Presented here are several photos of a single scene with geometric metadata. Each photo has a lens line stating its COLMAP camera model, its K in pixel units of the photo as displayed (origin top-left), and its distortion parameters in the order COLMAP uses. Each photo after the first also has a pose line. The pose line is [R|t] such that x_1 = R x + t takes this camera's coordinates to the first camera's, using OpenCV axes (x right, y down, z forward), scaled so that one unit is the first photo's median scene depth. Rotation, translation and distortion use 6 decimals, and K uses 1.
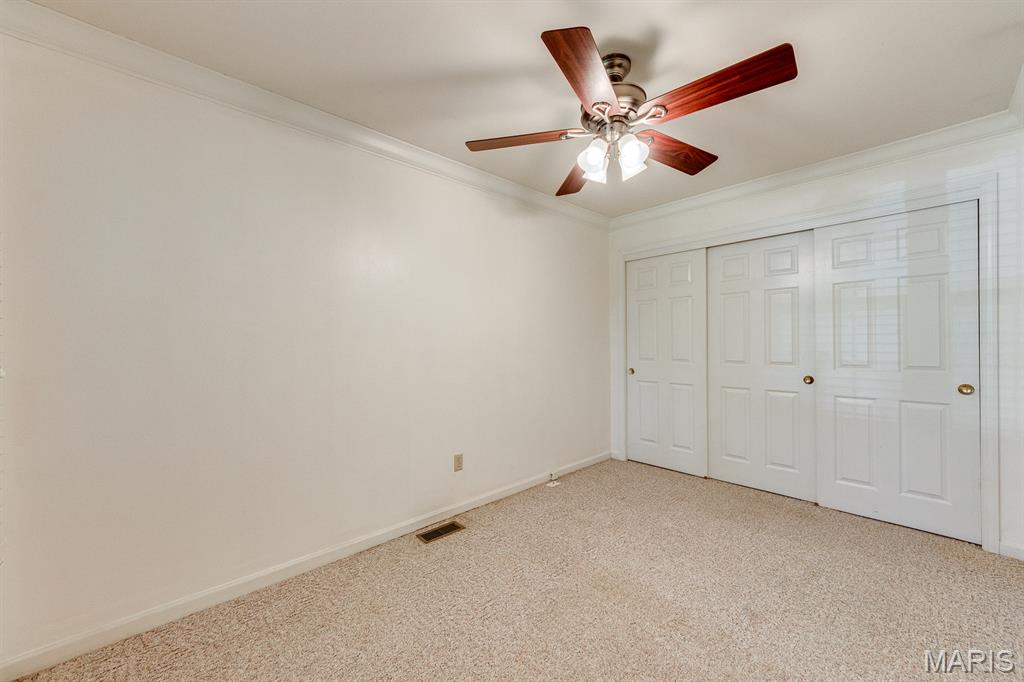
lens RADIAL K [[398.1, 0, 507.2], [0, 398.1, 338.4], [0, 0, 1]] dist [0.001643, -0.000024]
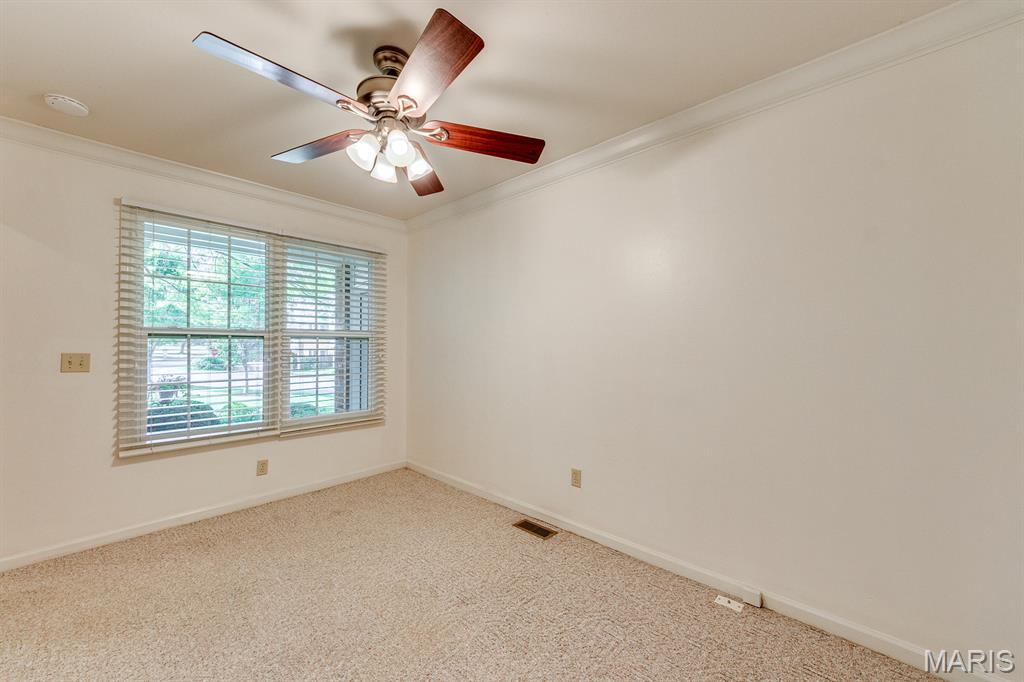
lens RADIAL K [[398.1, 0, 507.4], [0, 398.1, 341.2], [0, 0, 1]] dist [0.001643, -0.000024]
pose [[0.068658, -0.005024, -0.997628, 0.794056], [-0.010643, 0.999927, -0.005768, 0.003337], [0.997583, 0.011014, 0.068600, 0.782414]]
